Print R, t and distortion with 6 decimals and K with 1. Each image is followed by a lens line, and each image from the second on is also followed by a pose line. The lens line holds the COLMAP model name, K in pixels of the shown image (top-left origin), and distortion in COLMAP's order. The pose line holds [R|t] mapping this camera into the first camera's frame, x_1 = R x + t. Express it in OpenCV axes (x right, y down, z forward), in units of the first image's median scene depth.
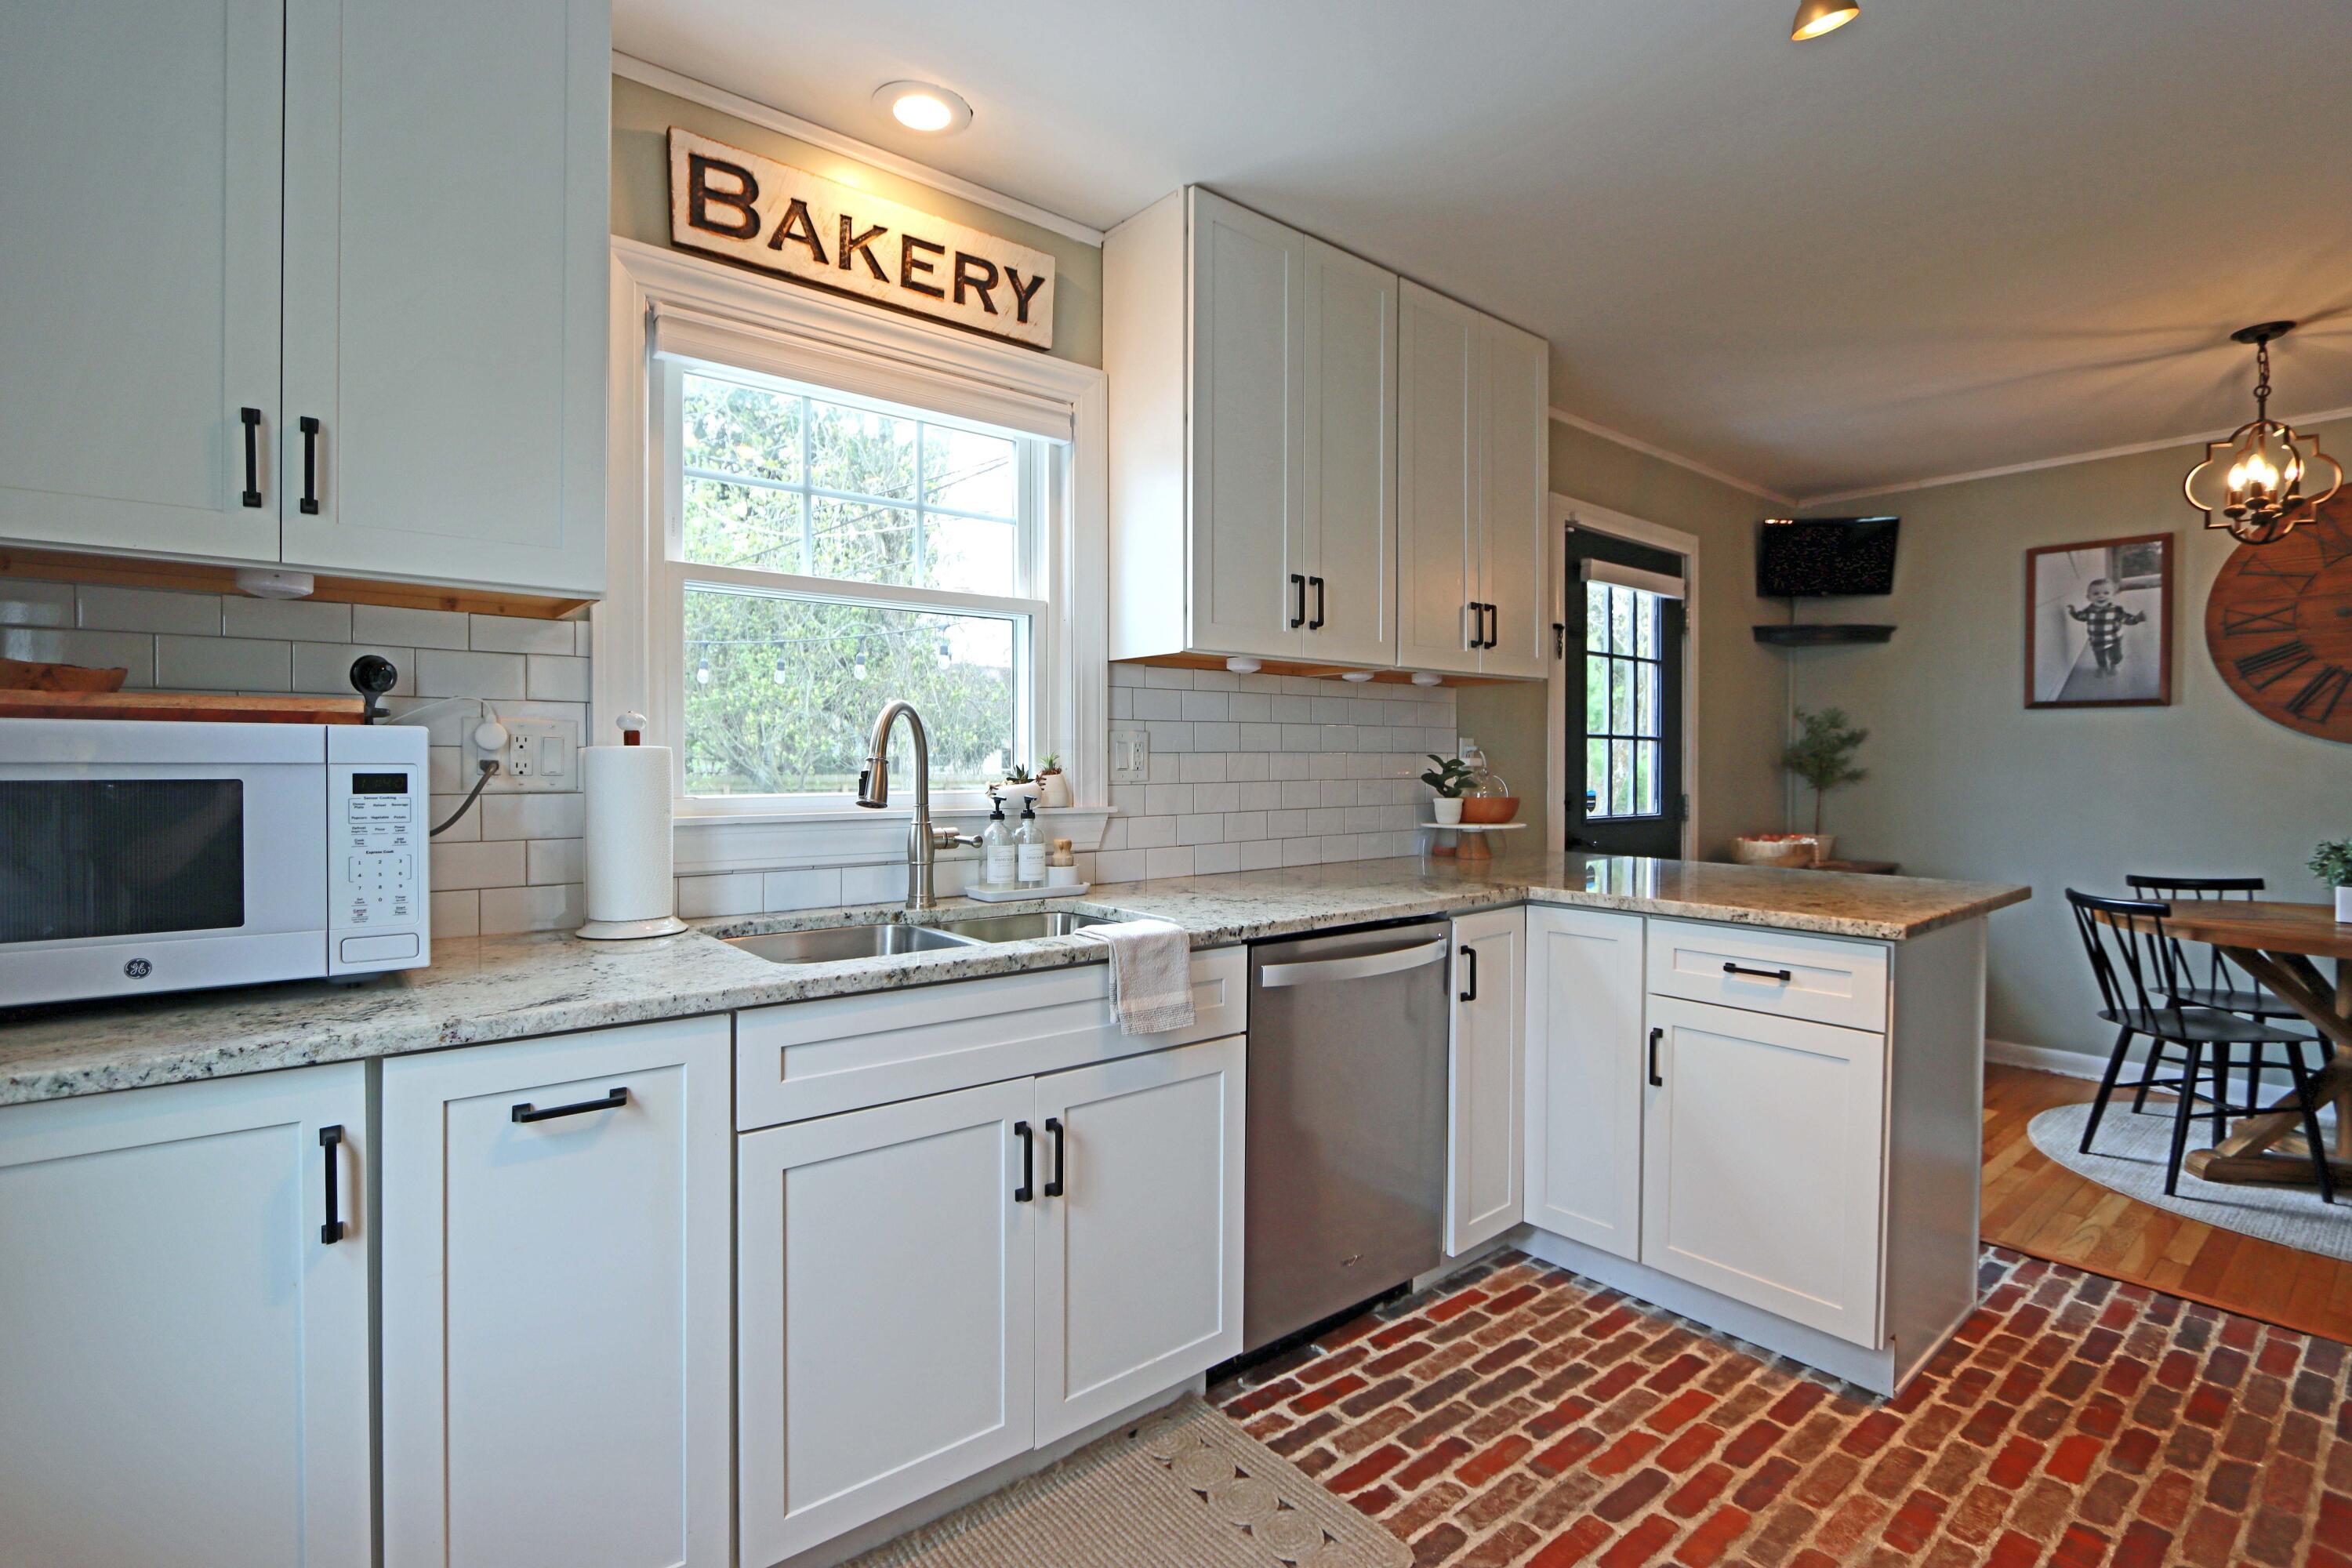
lens RADIAL K [[1086.3, 0, 1164.5], [0, 1086.3, 775.6], [0, 0, 1]] dist [-0.014683, 0.001597]
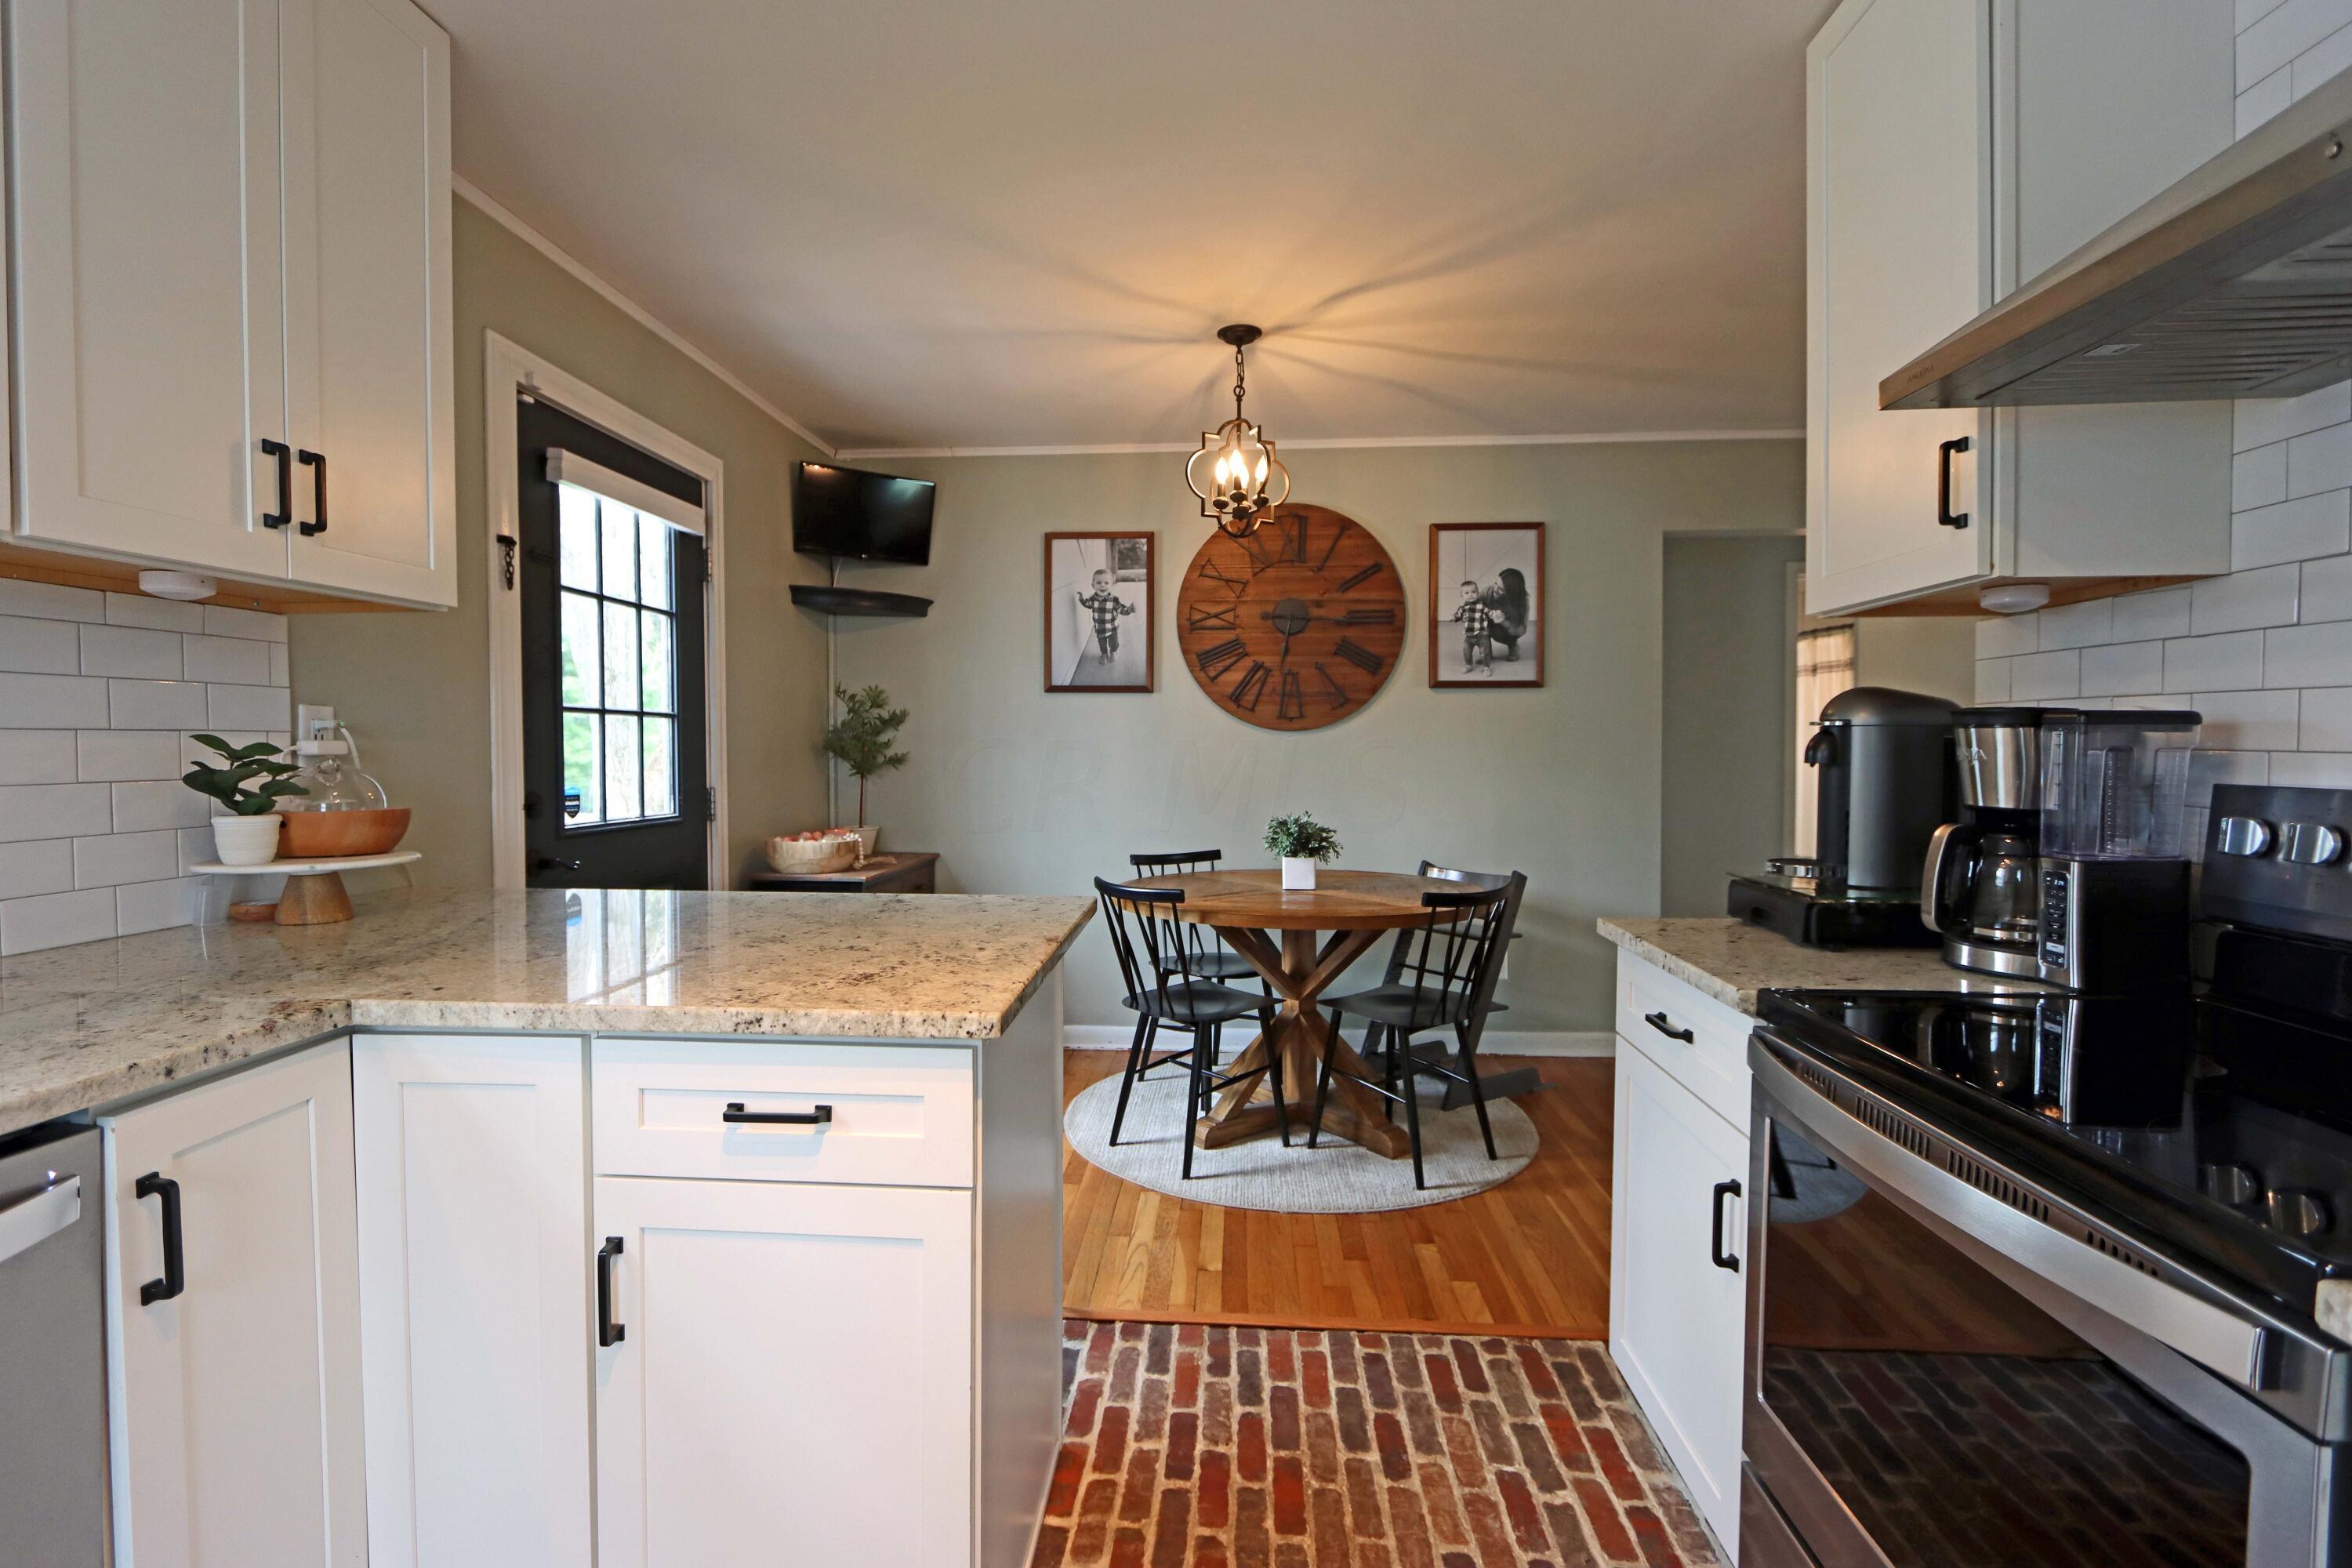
lens RADIAL K [[1086.3, 0, 1164.5], [0, 1086.3, 775.6], [0, 0, 1]] dist [-0.014683, 0.001597]
pose [[0.682874, -0.021812, 0.730210, 0.240820], [0.009853, 0.999738, 0.020648, -0.007167], [-0.730469, -0.006905, 0.682911, 0.406556]]
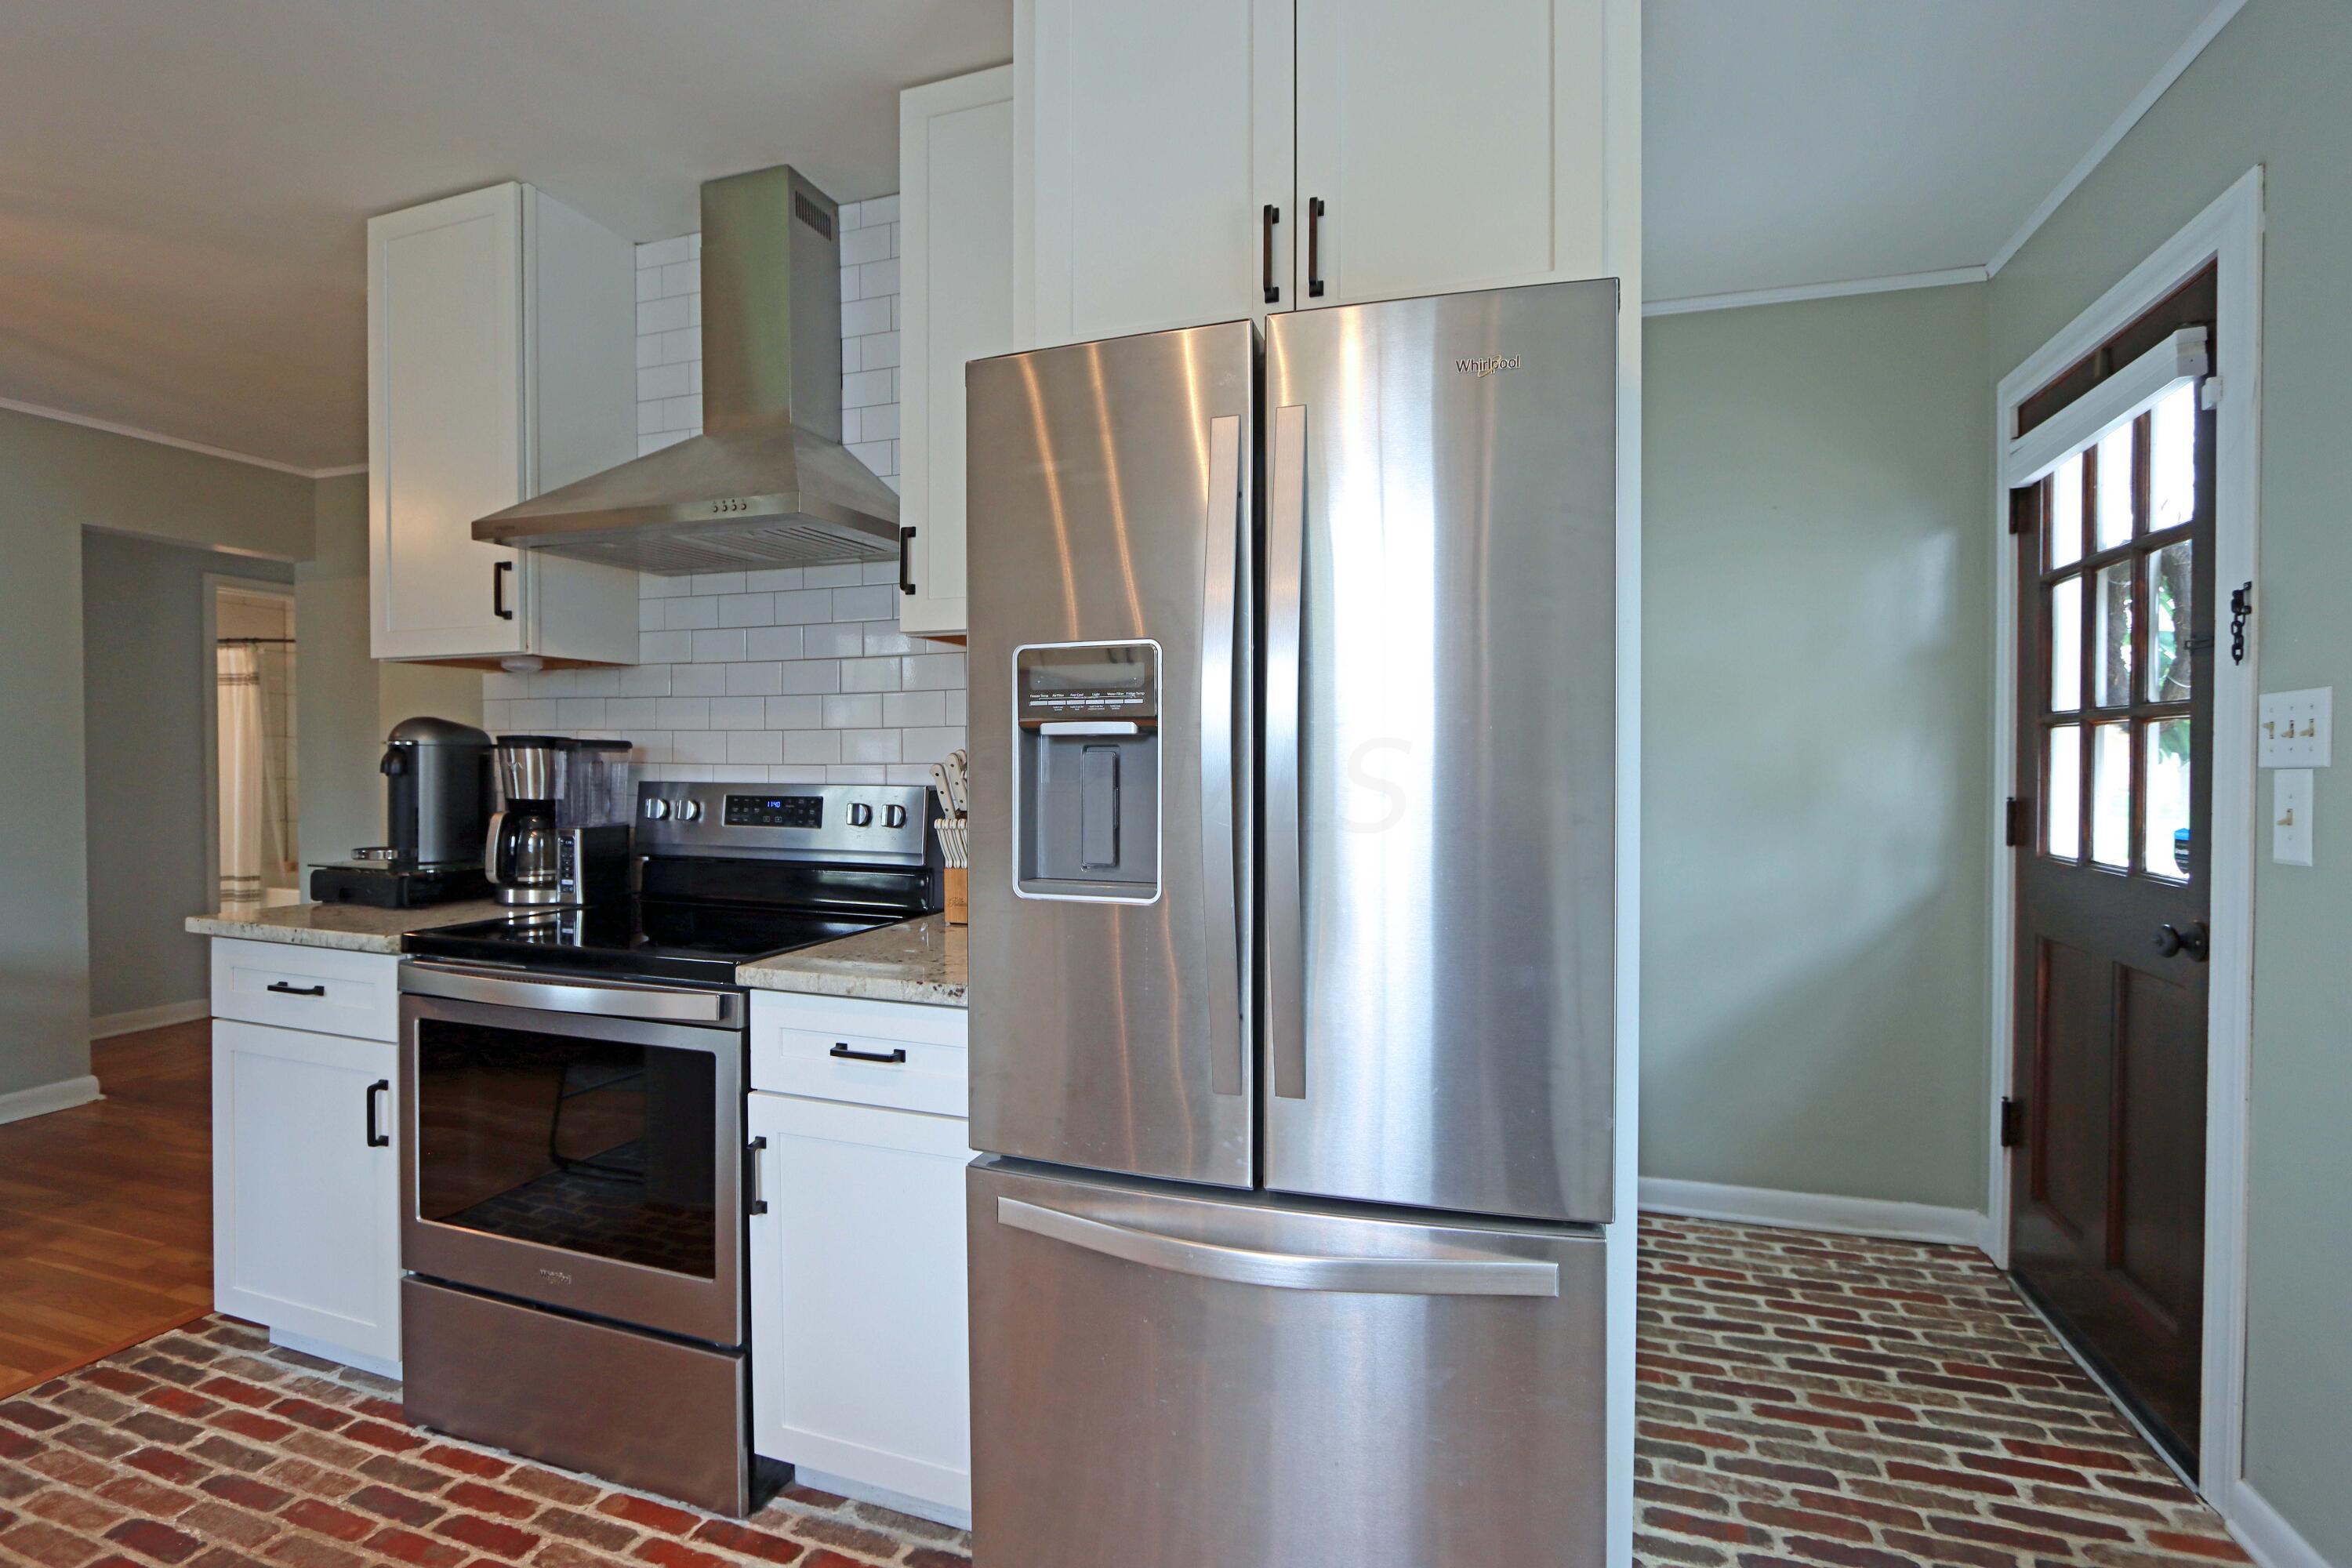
lens RADIAL K [[1086.3, 0, 1164.5], [0, 1086.3, 775.6], [0, 0, 1]] dist [-0.014683, 0.001597]
pose [[-0.534855, -0.013166, 0.844841, -0.112208], [0.006272, 0.999789, 0.019552, -0.008268], [-0.844921, 0.015756, -0.534659, 0.517020]]
